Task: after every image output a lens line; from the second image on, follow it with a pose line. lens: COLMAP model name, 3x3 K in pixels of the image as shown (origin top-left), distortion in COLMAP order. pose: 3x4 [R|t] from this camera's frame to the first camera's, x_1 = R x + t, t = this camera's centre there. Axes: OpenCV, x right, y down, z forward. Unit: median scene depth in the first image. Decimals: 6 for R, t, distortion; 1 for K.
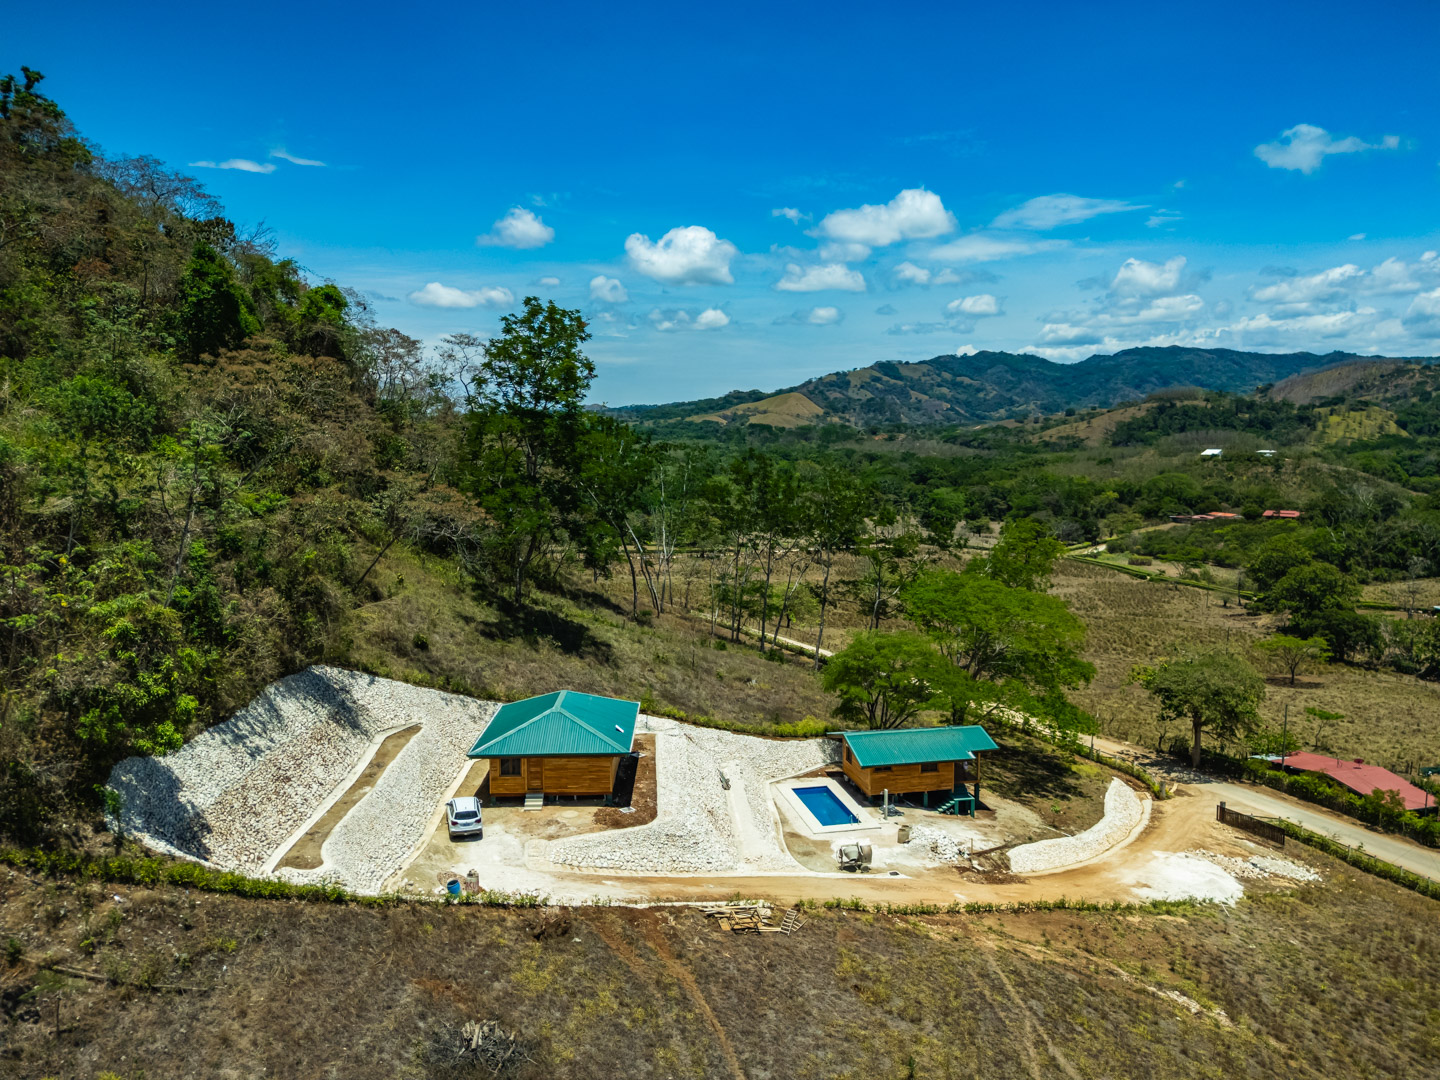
lens RADIAL K [[1093.1, 0, 720.0], [0, 1093.1, 540.0], [0, 0, 1]] dist [0.059684, -0.062529]
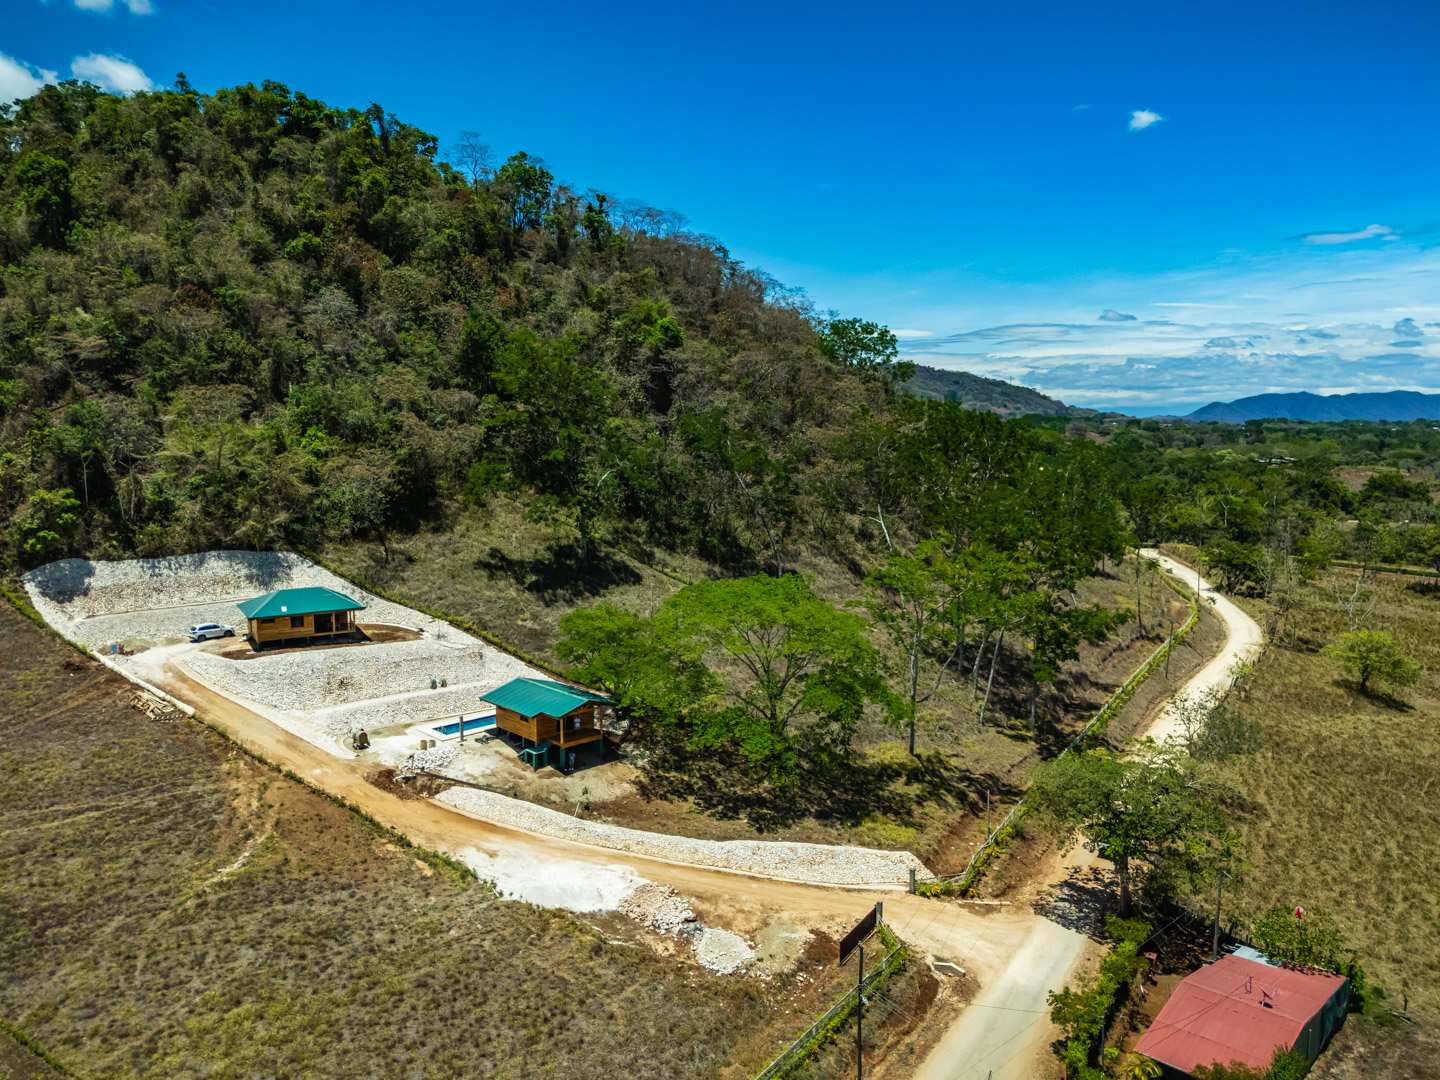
lens RADIAL K [[1093.1, 0, 720.0], [0, 1093.1, 540.0], [0, 0, 1]] dist [0.059684, -0.062529]
pose [[0.467993, 0.096955, -0.878398, 1.162039], [-0.091118, 0.993960, 0.061165, -0.061470], [0.879022, 0.051413, 0.474001, 0.565591]]
